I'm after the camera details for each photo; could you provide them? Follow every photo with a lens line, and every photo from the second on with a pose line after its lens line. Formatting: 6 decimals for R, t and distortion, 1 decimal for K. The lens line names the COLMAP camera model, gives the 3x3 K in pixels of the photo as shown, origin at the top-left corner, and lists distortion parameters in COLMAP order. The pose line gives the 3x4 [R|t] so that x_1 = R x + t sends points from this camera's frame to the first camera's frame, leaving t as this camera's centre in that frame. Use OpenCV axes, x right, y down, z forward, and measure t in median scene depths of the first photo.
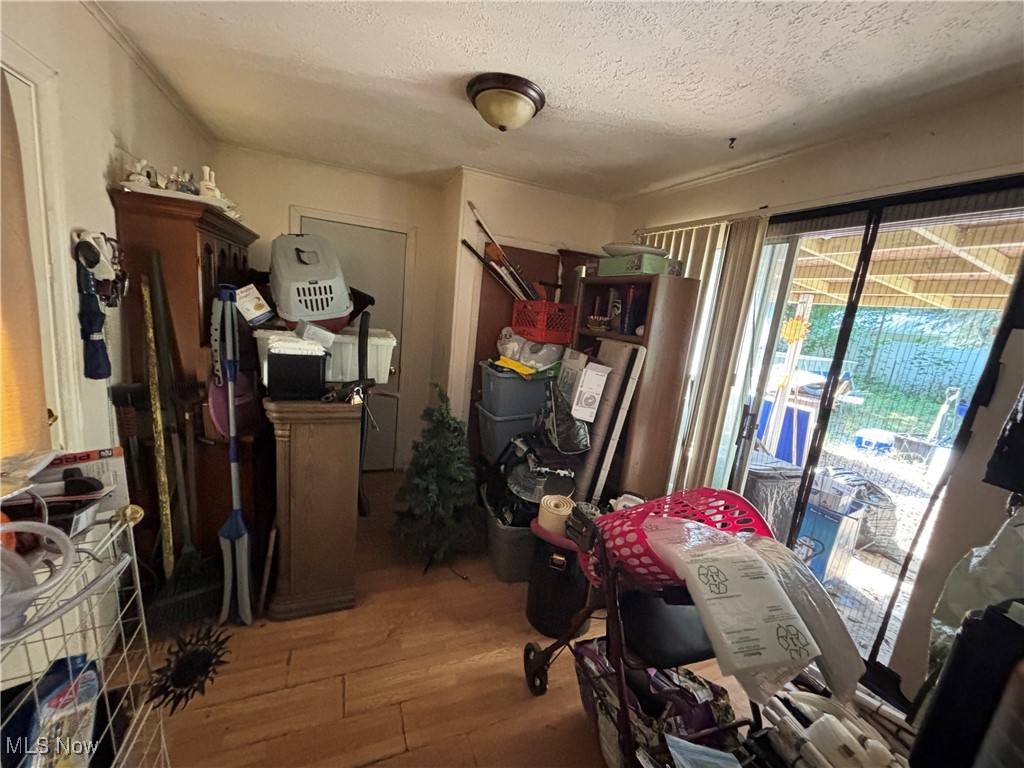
lens RADIAL K [[414.1, 0, 513.3], [0, 414.1, 386.1], [0, 0, 1]] dist [0.002984, 0.000017]
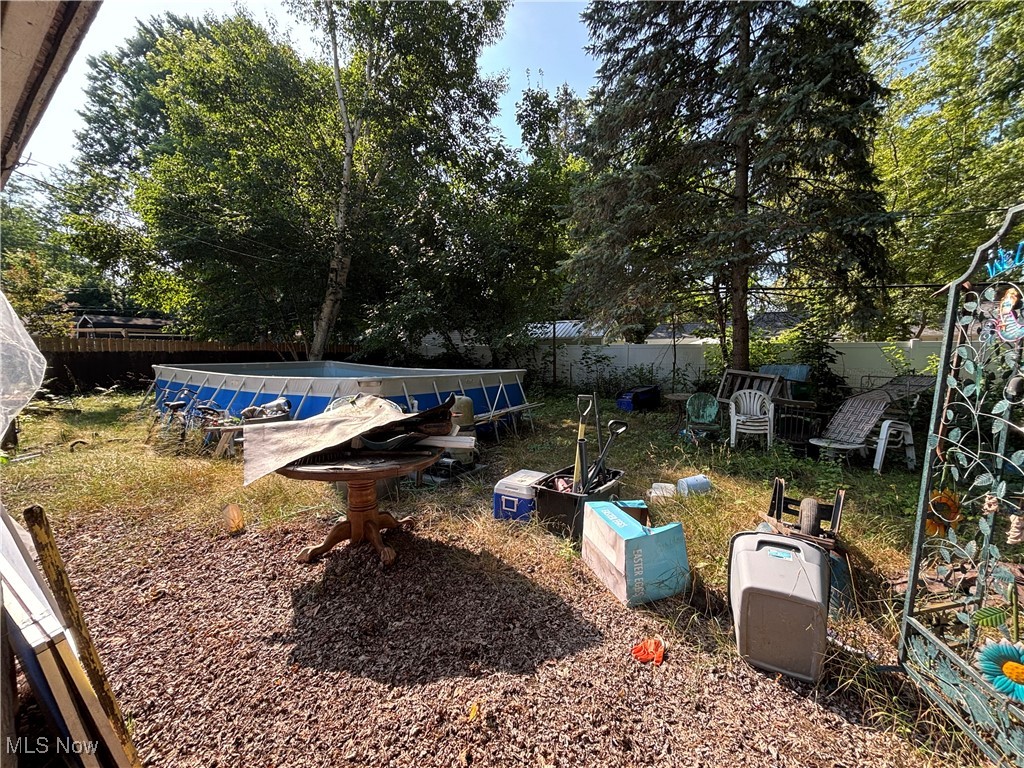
lens RADIAL K [[414.1, 0, 513.3], [0, 414.1, 386.1], [0, 0, 1]] dist [0.002984, 0.000017]
pose [[0.836725, -0.148715, 0.527044, 0.579222], [0.191166, 0.981197, -0.026629, -0.010628], [-0.513174, 0.123034, 0.849420, 0.478374]]
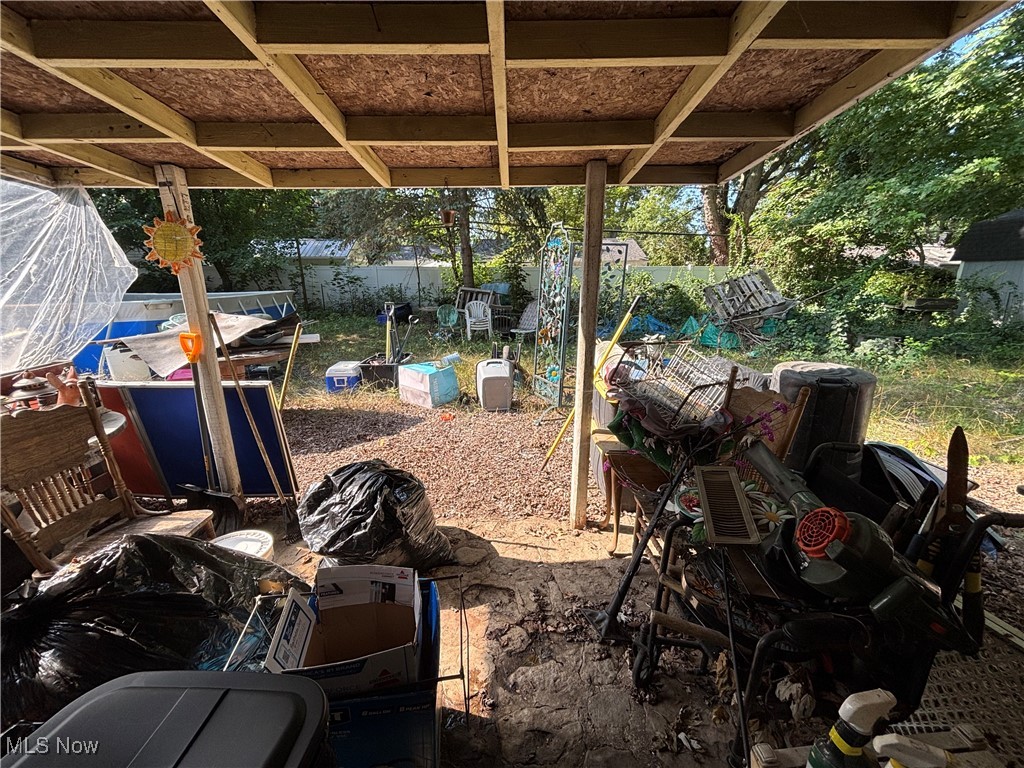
lens RADIAL K [[414.1, 0, 513.3], [0, 414.1, 386.1], [0, 0, 1]] dist [0.002984, 0.000017]
pose [[0.373822, -0.343095, 0.861709, 0.246257], [0.215359, 0.935783, 0.279162, -0.017859], [-0.902152, 0.081219, 0.423705, 0.313072]]
